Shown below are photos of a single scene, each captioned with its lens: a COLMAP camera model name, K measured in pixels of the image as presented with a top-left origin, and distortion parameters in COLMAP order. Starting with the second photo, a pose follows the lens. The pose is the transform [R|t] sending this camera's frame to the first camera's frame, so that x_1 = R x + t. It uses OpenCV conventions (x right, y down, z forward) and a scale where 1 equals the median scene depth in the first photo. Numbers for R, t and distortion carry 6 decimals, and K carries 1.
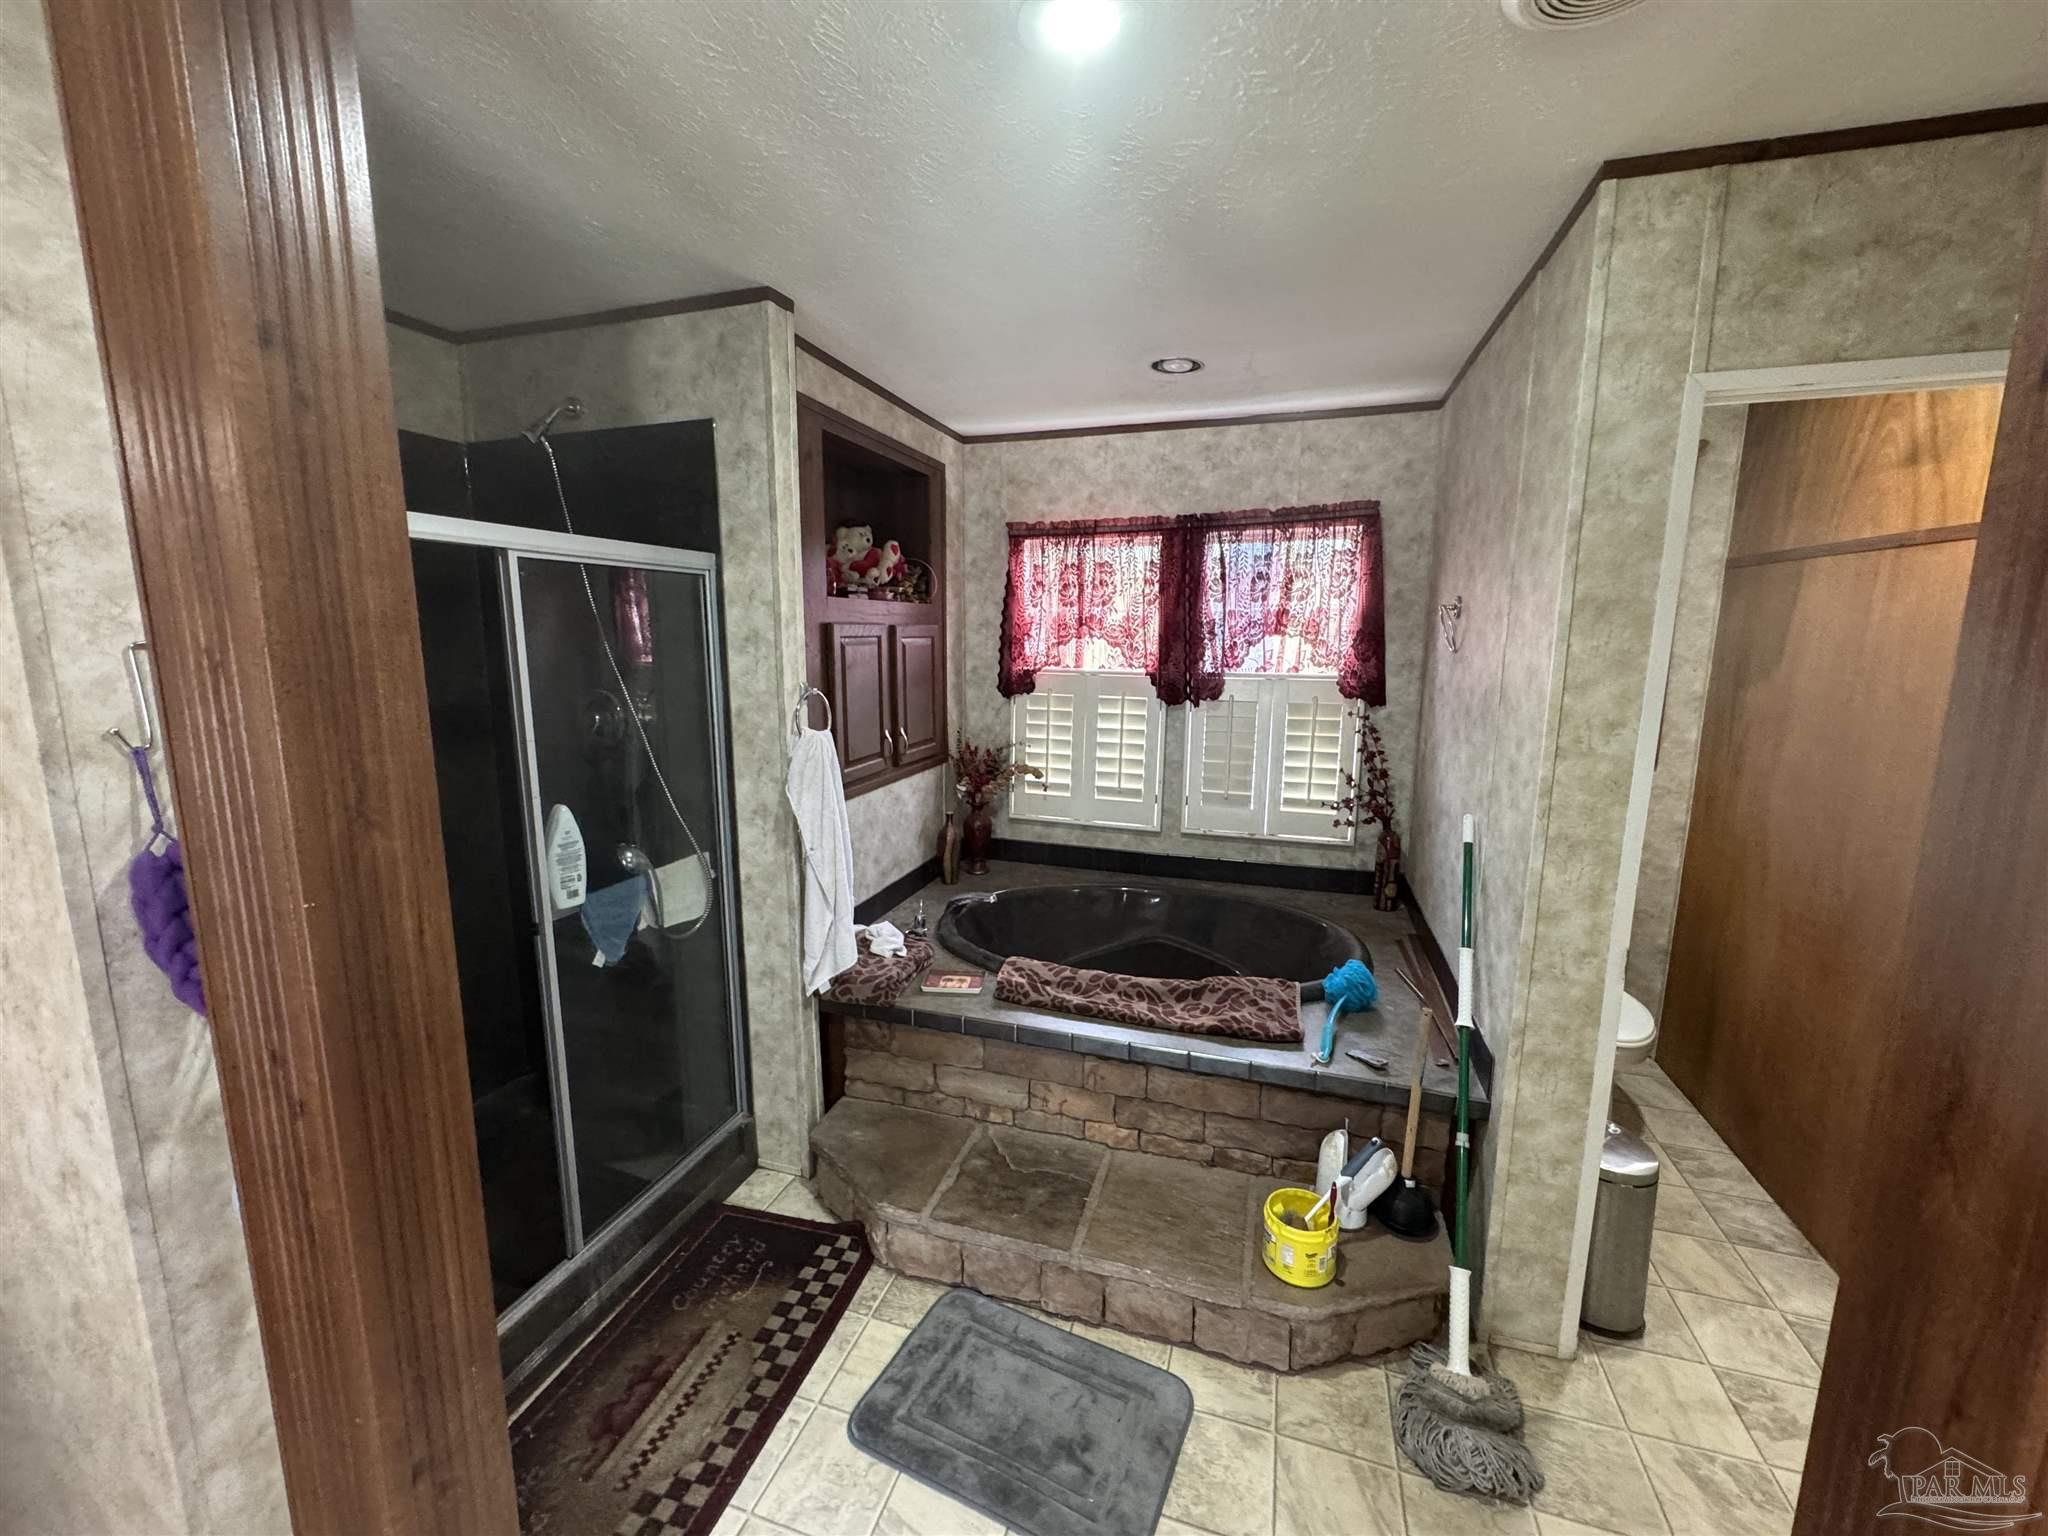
lens RADIAL K [[818.2, 0, 1020.8], [0, 818.2, 763.4], [0, 0, 1]] dist [-0.005645, 0.000034]
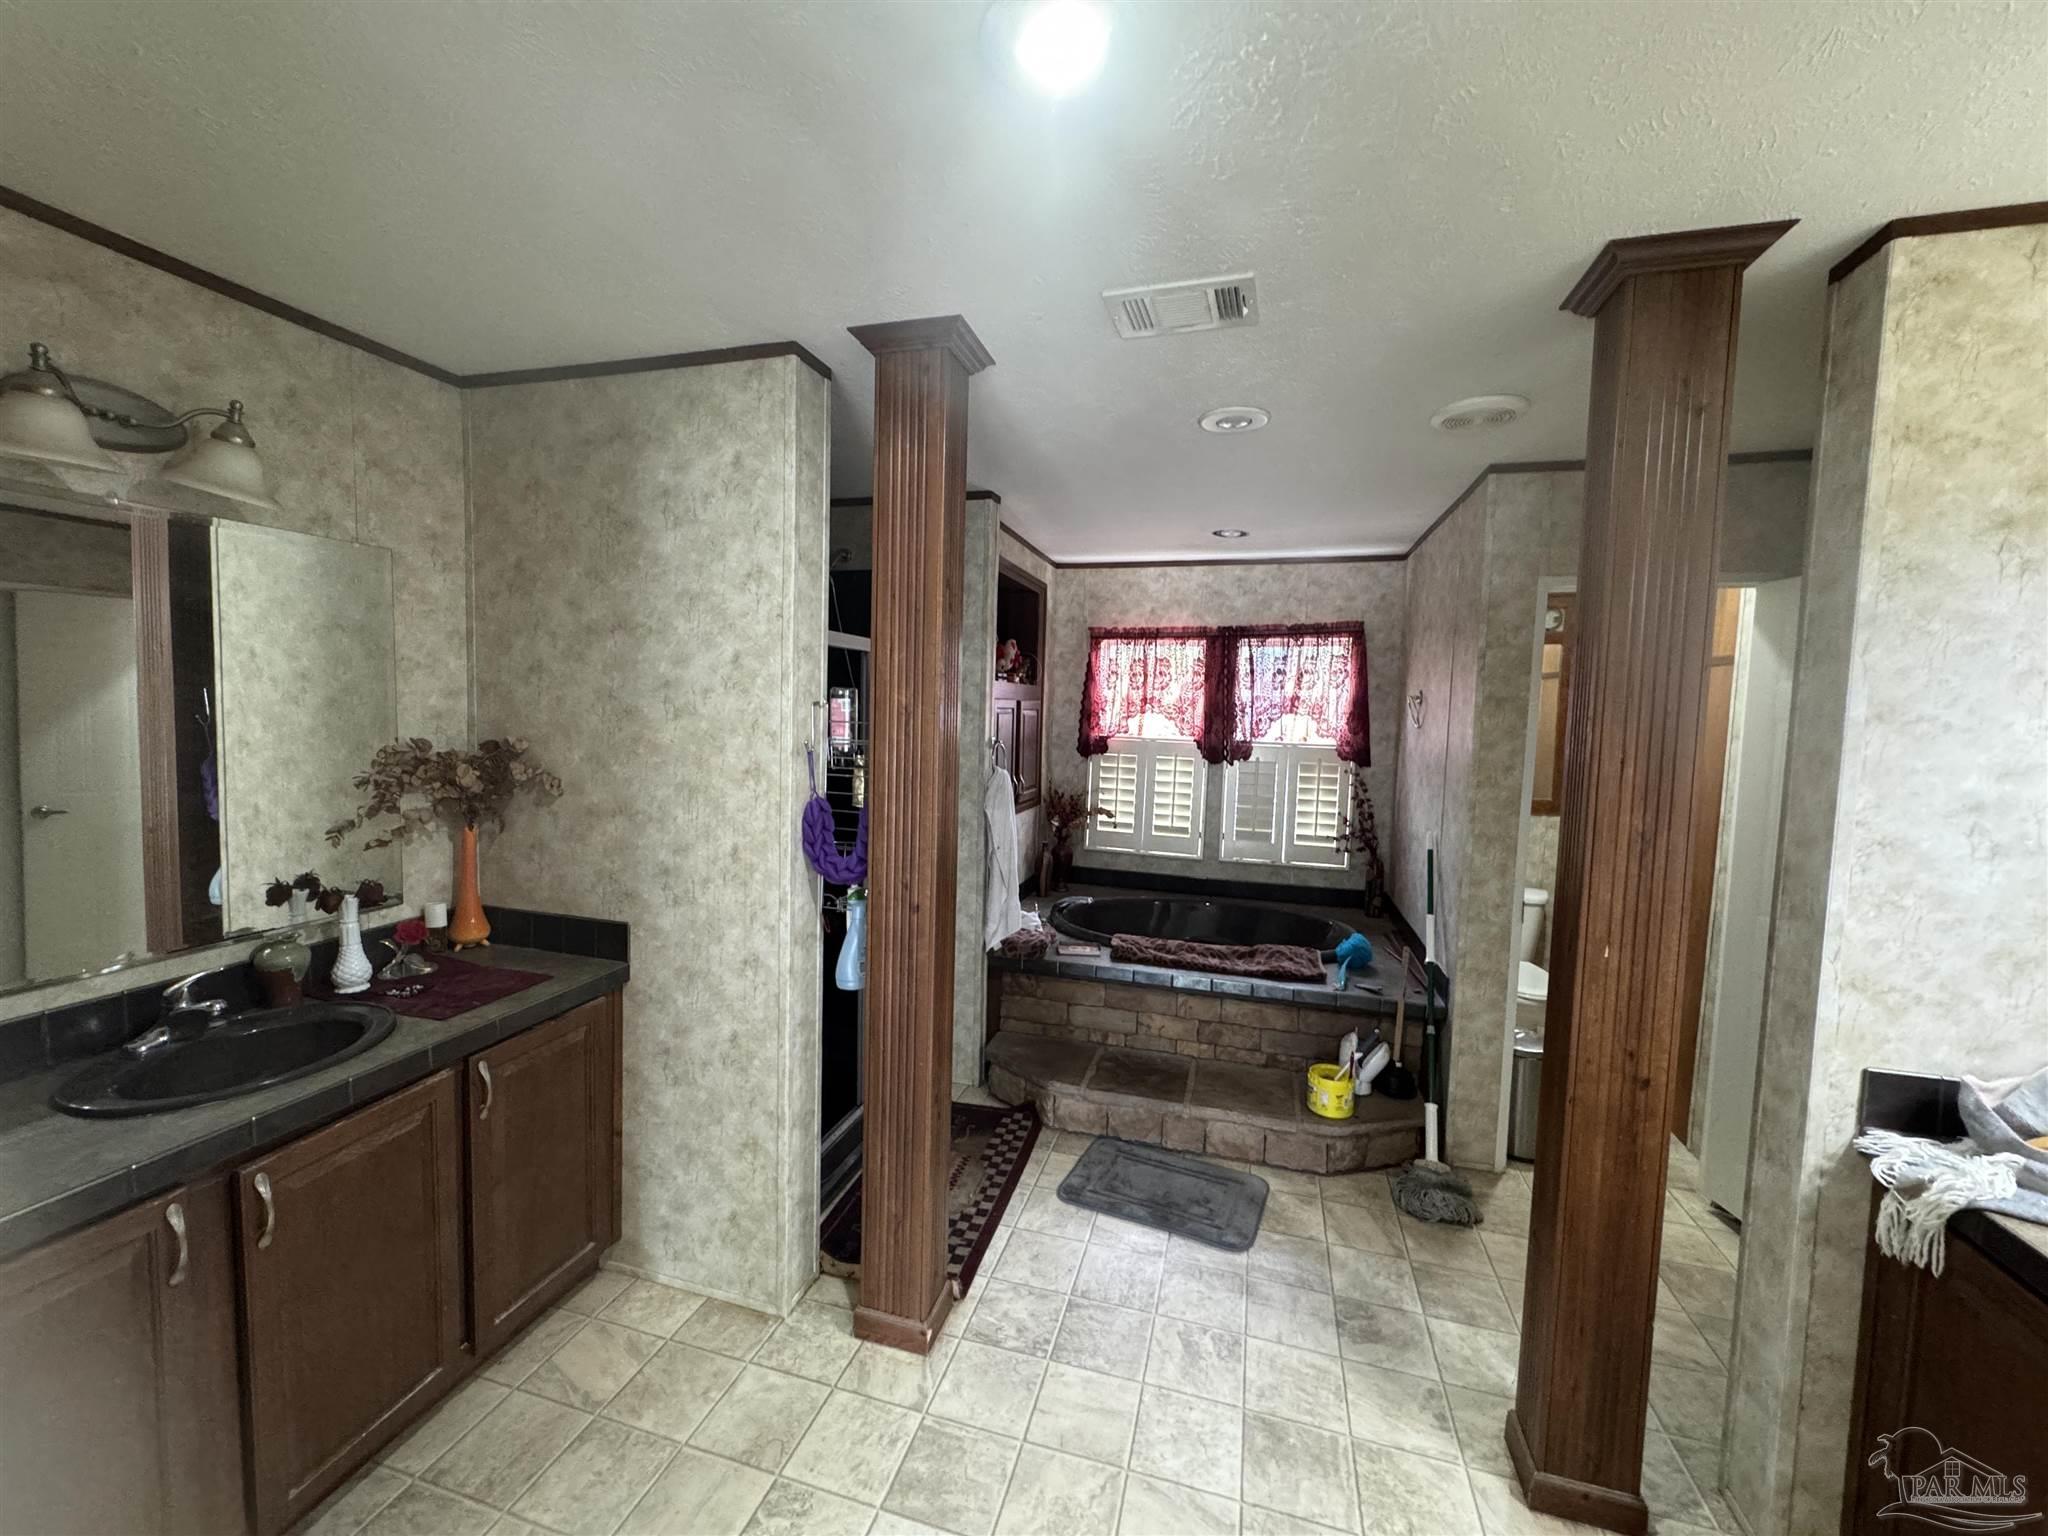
lens RADIAL K [[818.2, 0, 1020.9], [0, 818.2, 762.0], [0, 0, 1]] dist [-0.005645, 0.000034]
pose [[0.999351, 0.021737, 0.028711, -0.258863], [-0.018960, 0.995420, -0.093702, 0.087457], [-0.030616, 0.093097, 0.995186, -0.501253]]
